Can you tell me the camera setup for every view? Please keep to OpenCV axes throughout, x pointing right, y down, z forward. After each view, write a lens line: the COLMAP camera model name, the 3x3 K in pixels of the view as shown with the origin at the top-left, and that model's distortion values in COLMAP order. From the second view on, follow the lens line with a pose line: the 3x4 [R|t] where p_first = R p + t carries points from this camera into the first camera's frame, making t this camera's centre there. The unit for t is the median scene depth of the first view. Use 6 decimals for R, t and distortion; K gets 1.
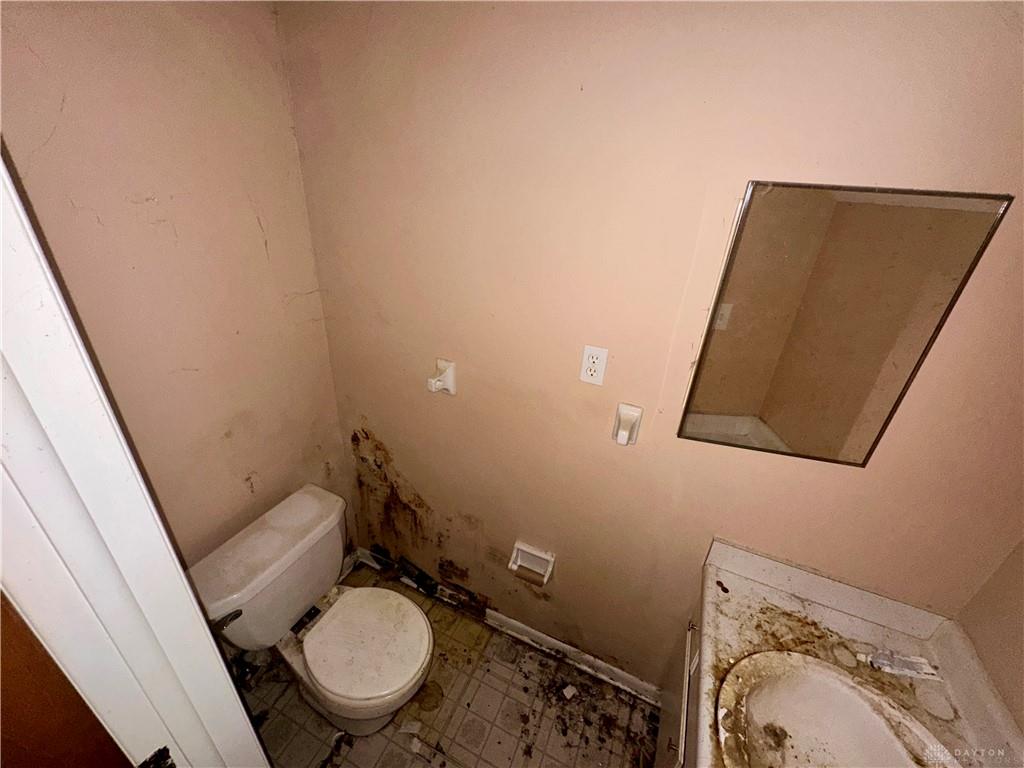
lens RADIAL K [[410.5, 0, 507.8], [0, 410.5, 384.5], [0, 0, 1]] dist [-0.001833, 0.000198]
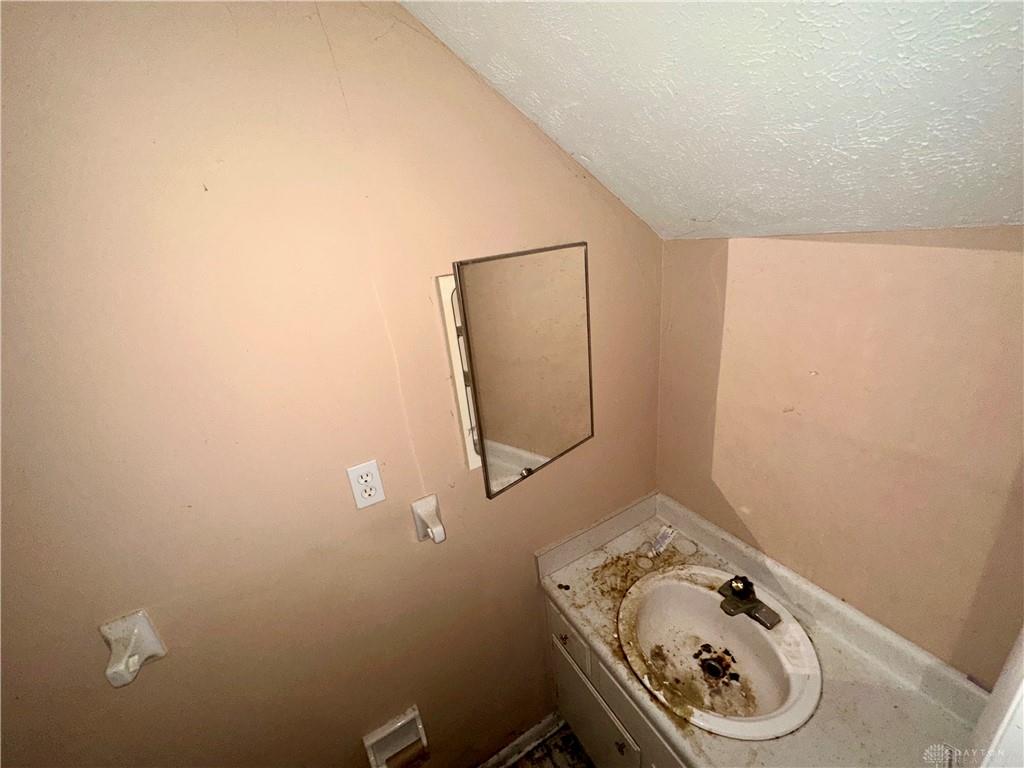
lens RADIAL K [[410.5, 0, 507.8], [0, 410.5, 384.5], [0, 0, 1]] dist [-0.001833, 0.000198]
pose [[0.573502, -0.393611, 0.718447, -0.162101], [0.486381, 0.869303, 0.088006, -0.171343], [-0.659188, 0.298967, 0.689992, 0.180492]]
